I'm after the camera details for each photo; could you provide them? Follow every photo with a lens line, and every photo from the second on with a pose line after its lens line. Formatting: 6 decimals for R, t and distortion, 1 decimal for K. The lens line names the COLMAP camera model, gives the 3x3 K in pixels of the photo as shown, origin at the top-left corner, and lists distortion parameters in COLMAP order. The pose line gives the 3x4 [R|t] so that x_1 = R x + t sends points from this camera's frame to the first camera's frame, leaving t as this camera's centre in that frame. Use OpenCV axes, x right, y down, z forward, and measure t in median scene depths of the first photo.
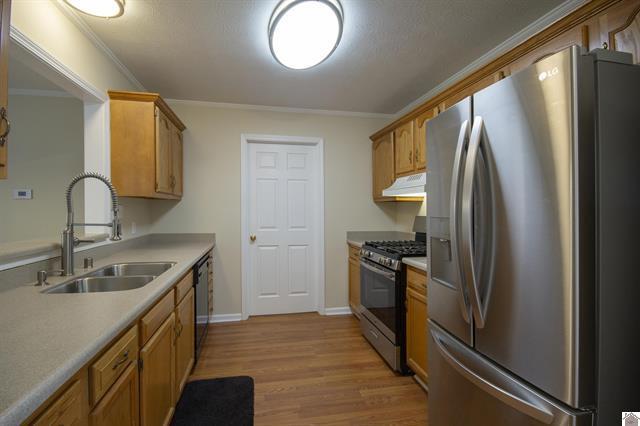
lens RADIAL K [[347.5, 0, 363.9], [0, 347.5, 221.9], [0, 0, 1]] dist [-0.000078, -0.000575]
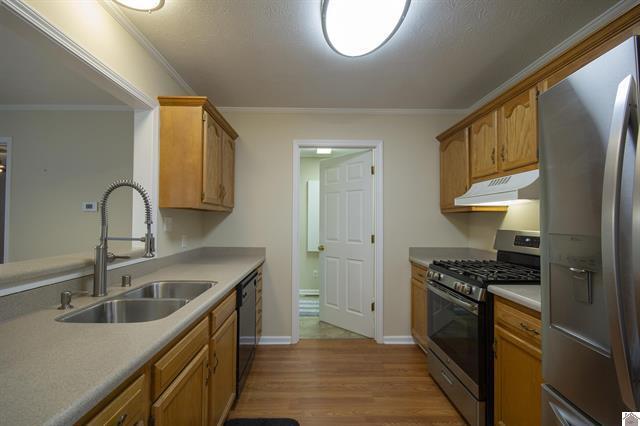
lens RADIAL K [[330.0, 0, 329.1], [0, 330.0, 217.3], [0, 0, 1]] dist [0.001714, 0.000437]
pose [[0.967072, -0.002203, -0.254493, -0.042289], [-0.010011, 0.998859, -0.046688, -0.008430], [0.254306, 0.047698, 0.965947, 0.203870]]
